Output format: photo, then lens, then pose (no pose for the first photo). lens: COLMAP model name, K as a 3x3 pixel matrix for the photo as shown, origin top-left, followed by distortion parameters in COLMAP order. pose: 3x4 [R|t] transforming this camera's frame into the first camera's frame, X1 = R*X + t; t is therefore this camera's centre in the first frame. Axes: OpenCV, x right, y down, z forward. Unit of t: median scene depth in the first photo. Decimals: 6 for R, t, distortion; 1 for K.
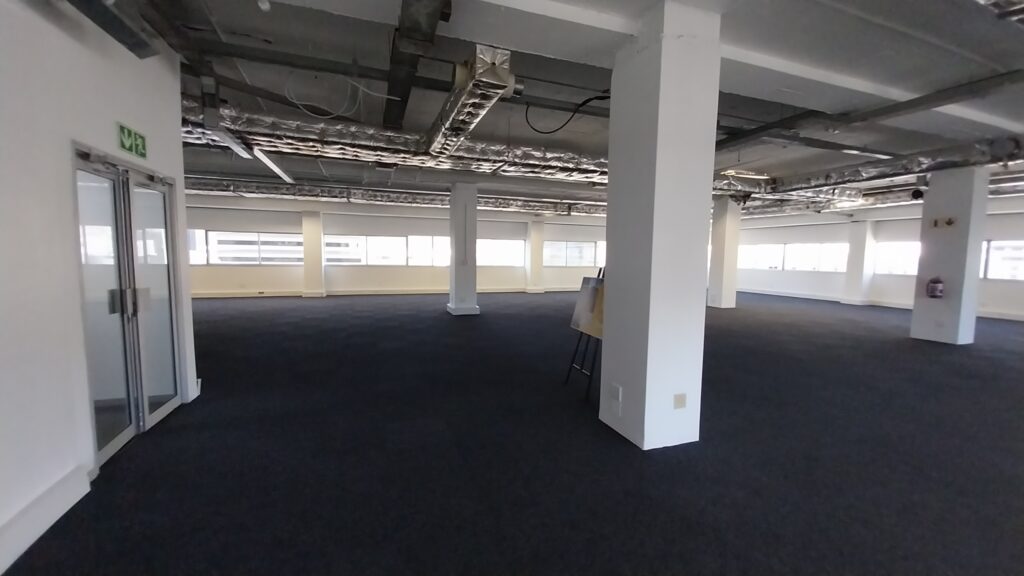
lens RADIAL K [[401.2, 0, 519.5], [0, 401.2, 290.4], [0, 0, 1]] dist [0.020380, -0.016375]
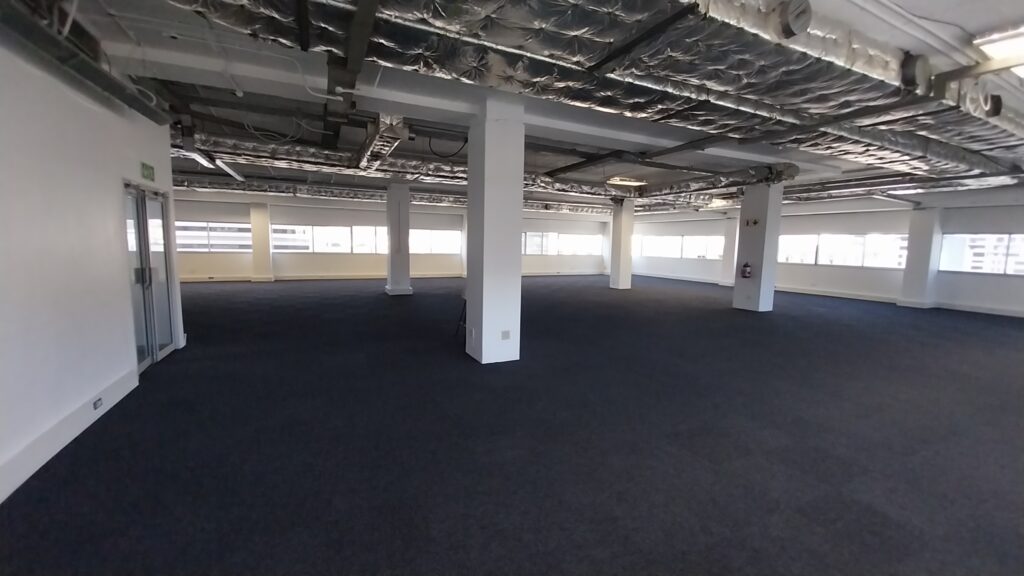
lens RADIAL K [[399.6, 0, 515.8], [0, 399.6, 284.9], [0, 0, 1]] dist [0.018730, -0.015708]
pose [[0.995040, -0.005148, 0.099347, 0.111729], [0.003480, 0.999850, 0.016949, 0.015967], [-0.099419, -0.016519, 0.994909, -0.263946]]
